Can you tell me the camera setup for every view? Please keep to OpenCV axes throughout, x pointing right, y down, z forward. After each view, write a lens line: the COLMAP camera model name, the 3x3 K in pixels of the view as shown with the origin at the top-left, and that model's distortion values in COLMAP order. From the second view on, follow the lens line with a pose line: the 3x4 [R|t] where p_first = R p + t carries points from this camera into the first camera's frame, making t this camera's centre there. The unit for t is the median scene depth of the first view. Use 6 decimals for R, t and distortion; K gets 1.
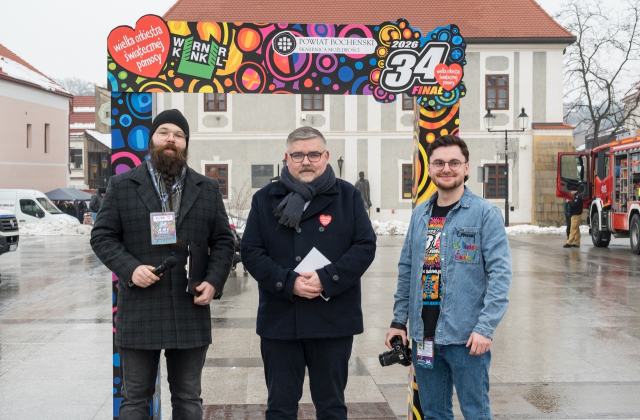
lens RADIAL K [[1655.9, 0, 352.3], [0, 1655.9, 199.8], [0, 0, 1]] dist [0.013847, 0.000000]
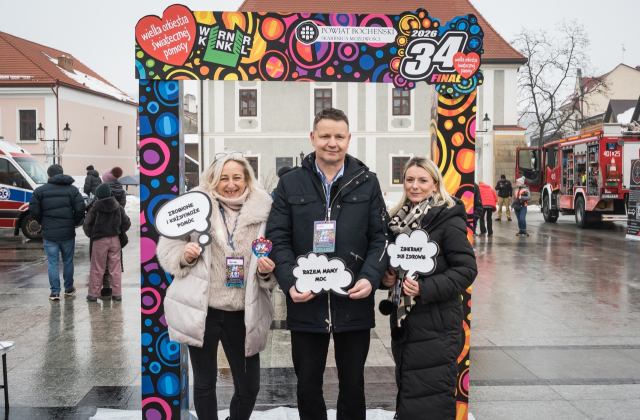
lens RADIAL K [[1024.4, 0, 302.6], [0, 1024.4, 194.2], [0, 0, 1]] dist [-0.003994, 0.000000]
pose [[0.999374, 0.001795, -0.035336, -0.020916], [-0.001469, 0.999956, 0.009246, 0.000102], [0.035351, -0.009188, 0.999333, 0.360154]]
